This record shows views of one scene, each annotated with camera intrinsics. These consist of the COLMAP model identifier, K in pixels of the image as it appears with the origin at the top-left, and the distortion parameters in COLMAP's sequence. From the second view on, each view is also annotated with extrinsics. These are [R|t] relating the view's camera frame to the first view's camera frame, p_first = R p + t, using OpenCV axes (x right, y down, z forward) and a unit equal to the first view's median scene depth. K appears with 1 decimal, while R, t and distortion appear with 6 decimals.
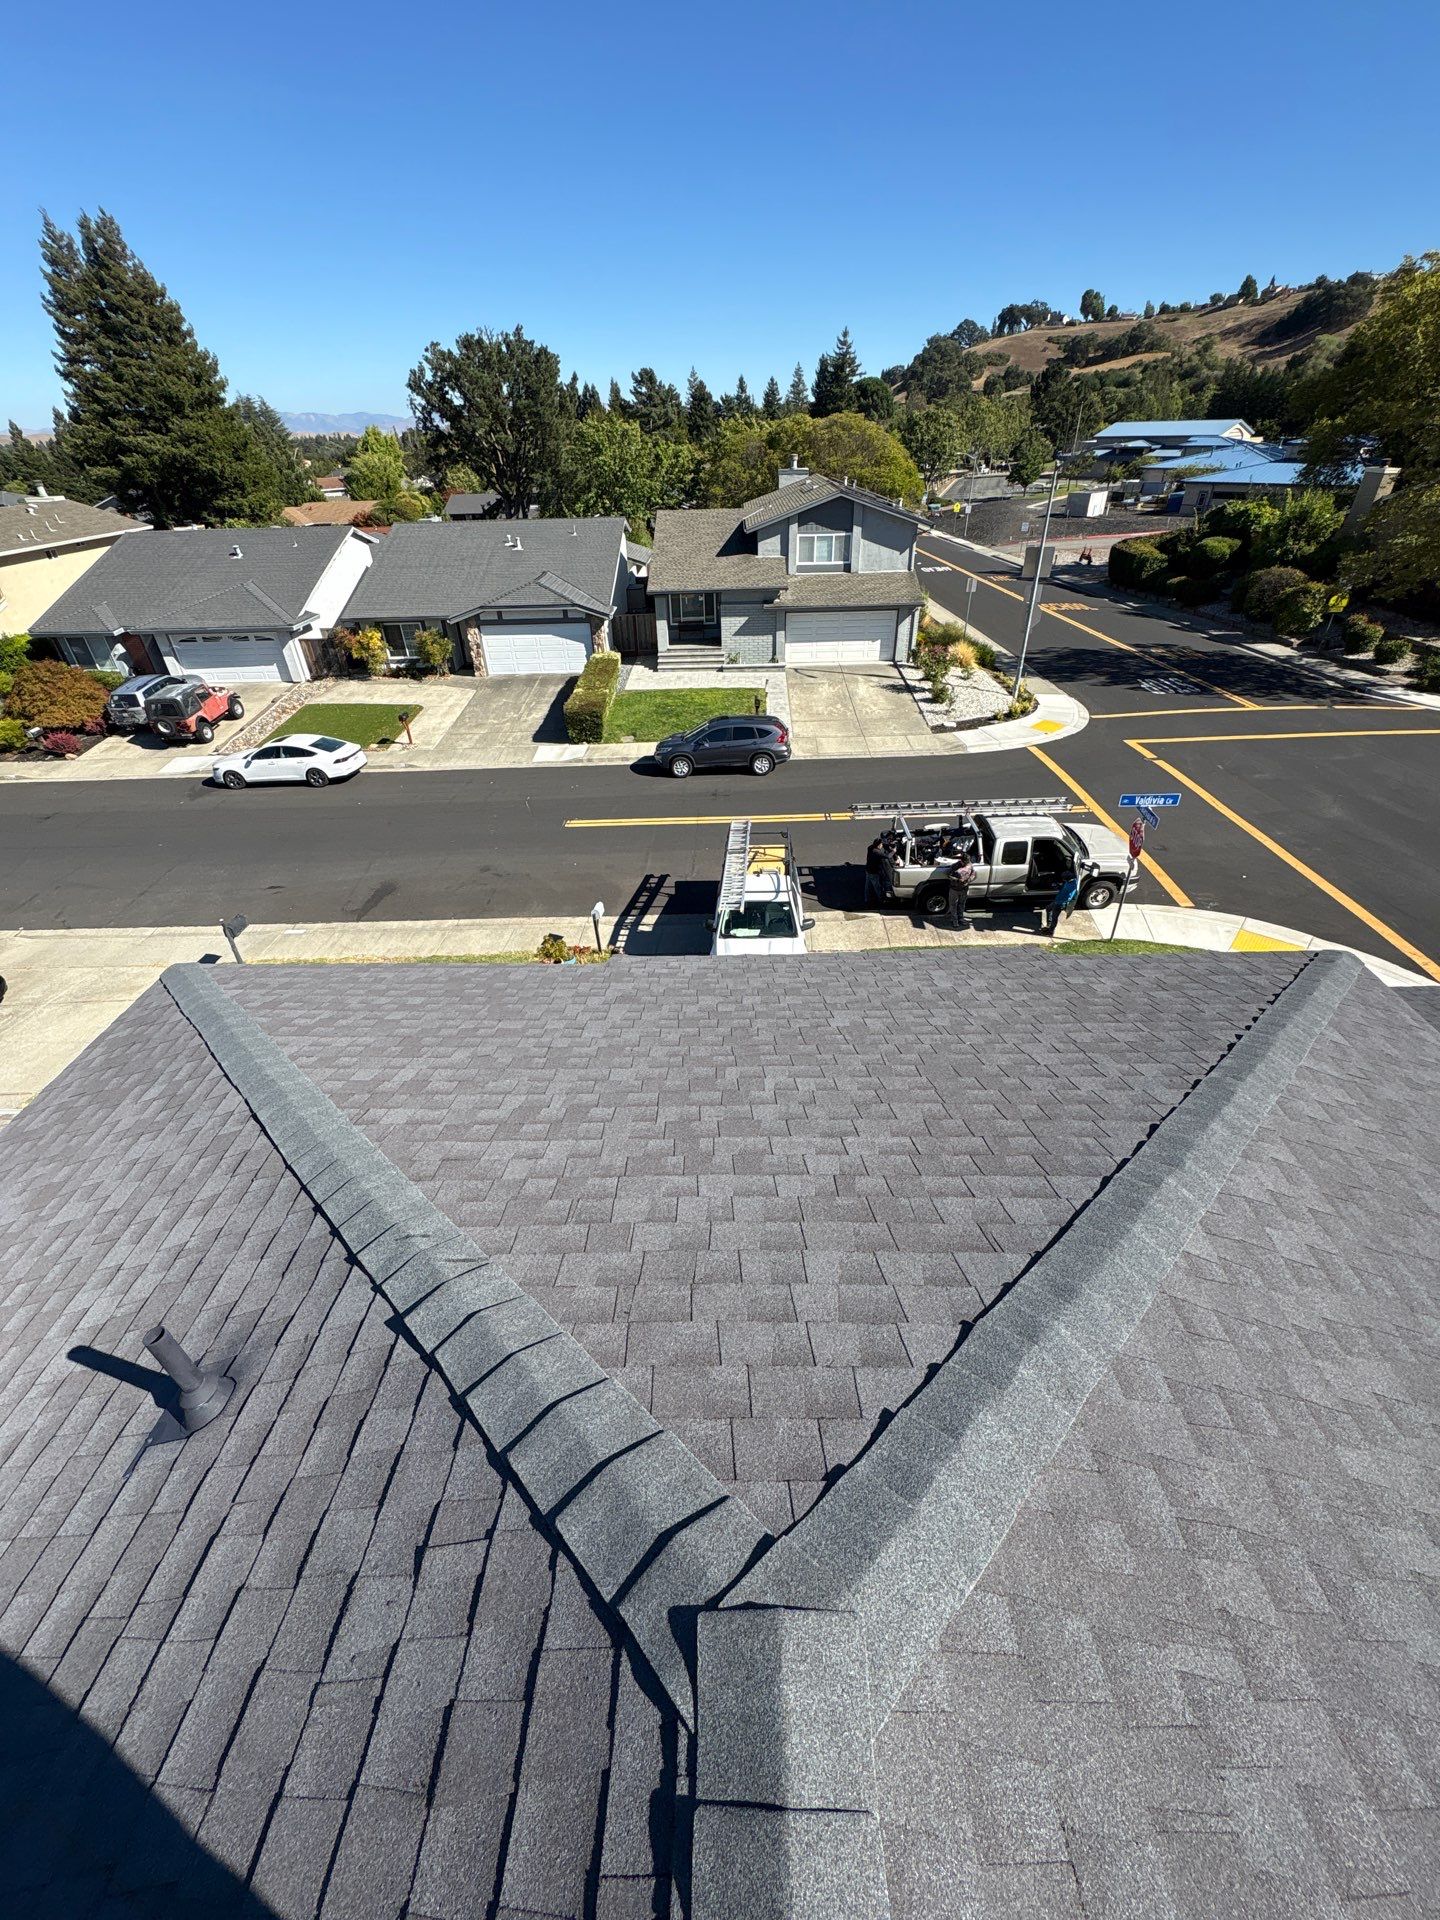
lens RADIAL K [[763.5, 0, 733.5], [0, 763.5, 971.8], [0, 0, 1]] dist [0.001059, -0.000067]
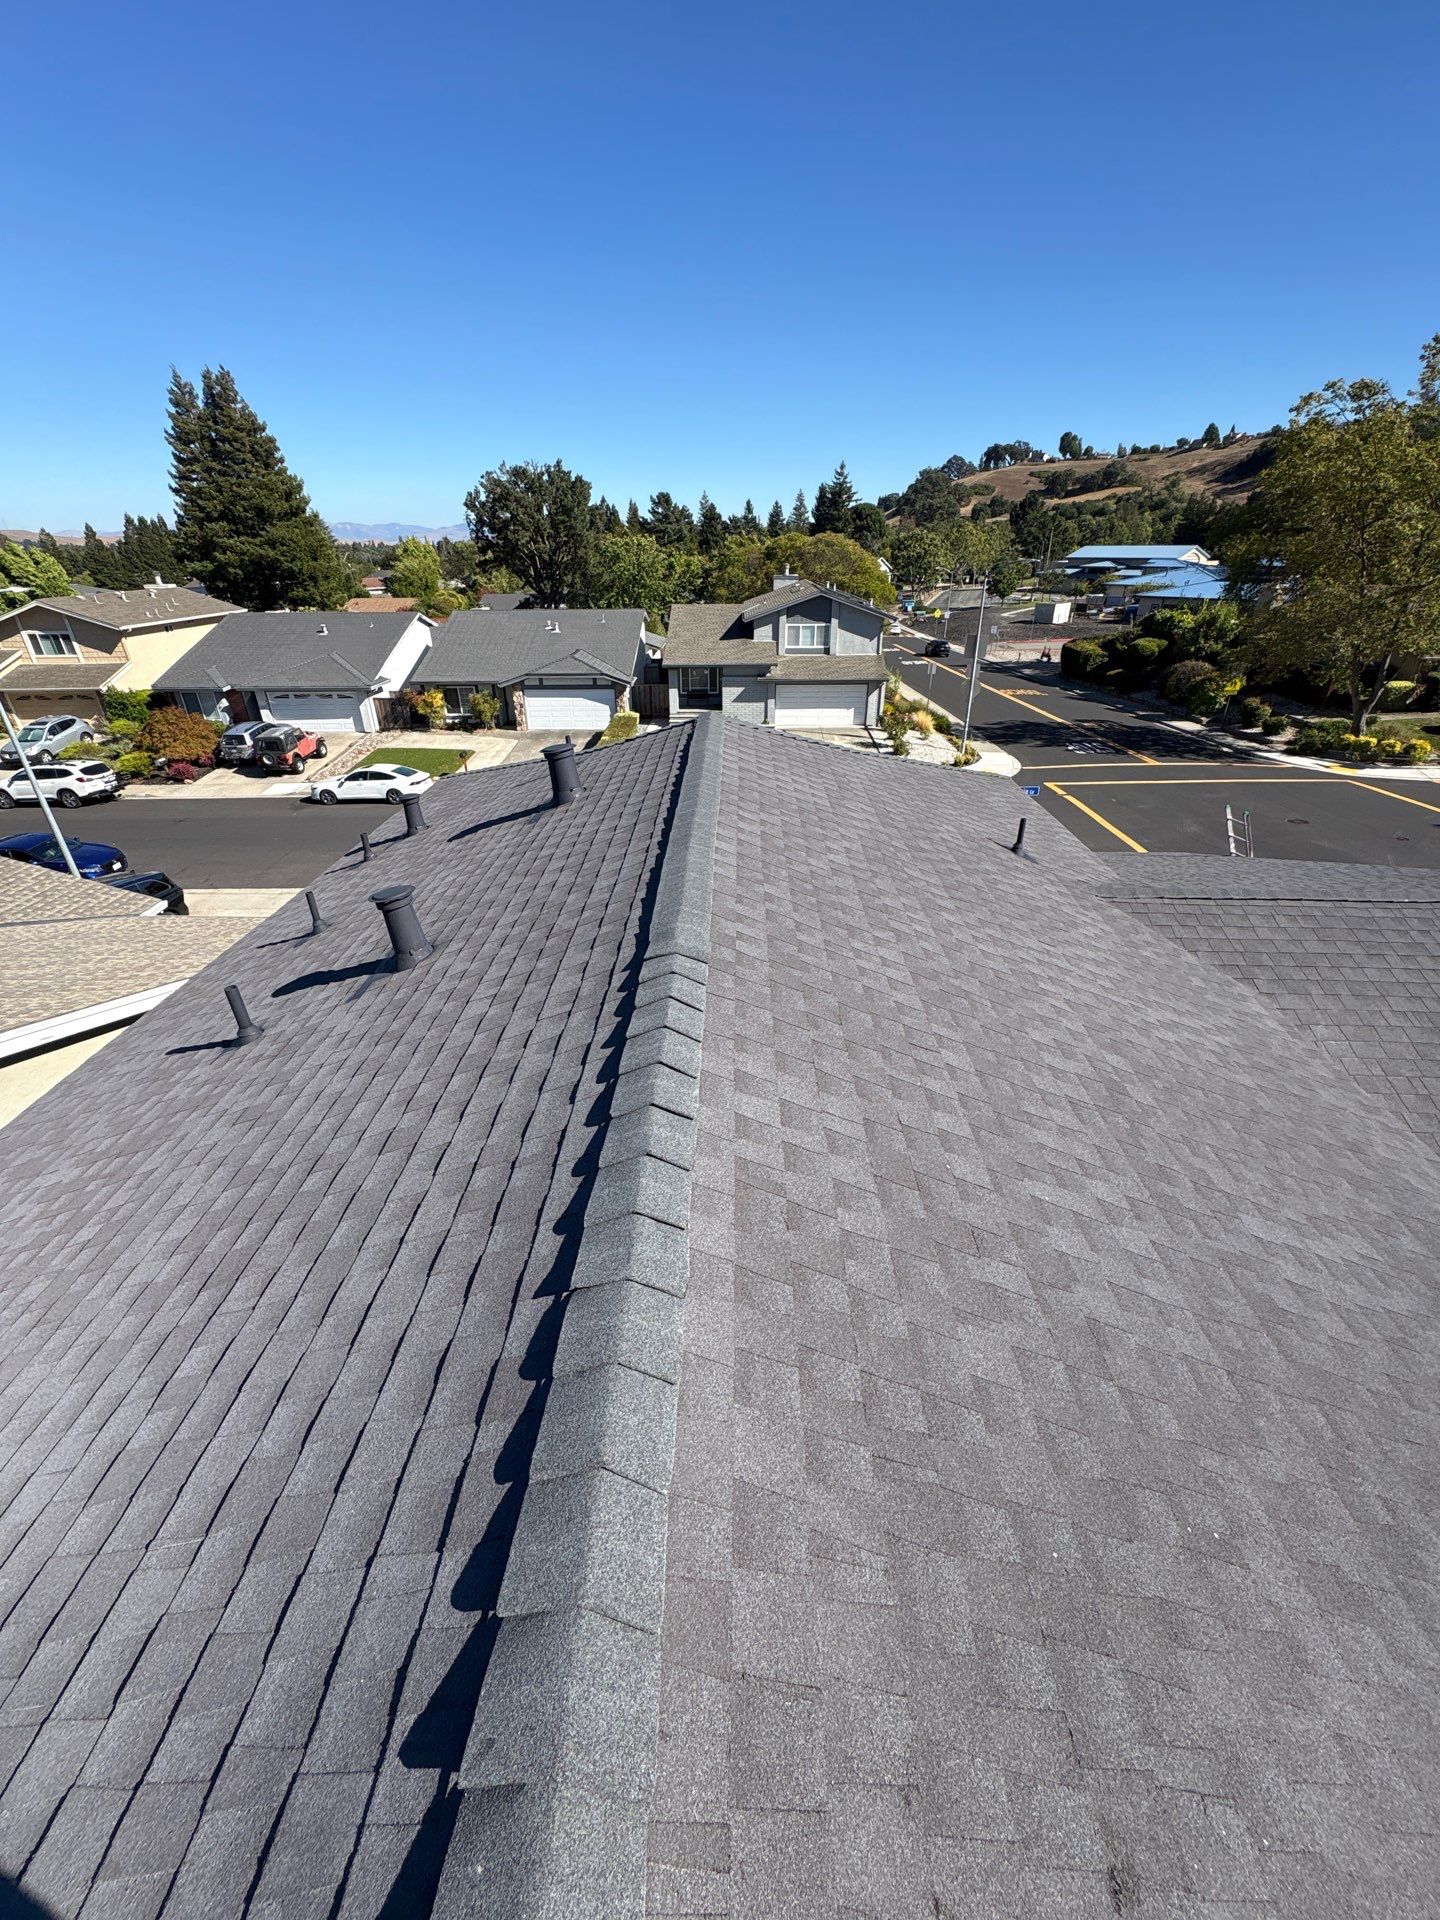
lens RADIAL K [[763.5, 0, 730.8], [0, 763.5, 965.8], [0, 0, 1]] dist [0.001059, -0.000067]
pose [[0.999780, 0.020901, -0.001489, 0.005204], [-0.020935, 0.993356, -0.113165, 0.073090], [-0.000886, 0.113172, 0.993575, -0.101670]]
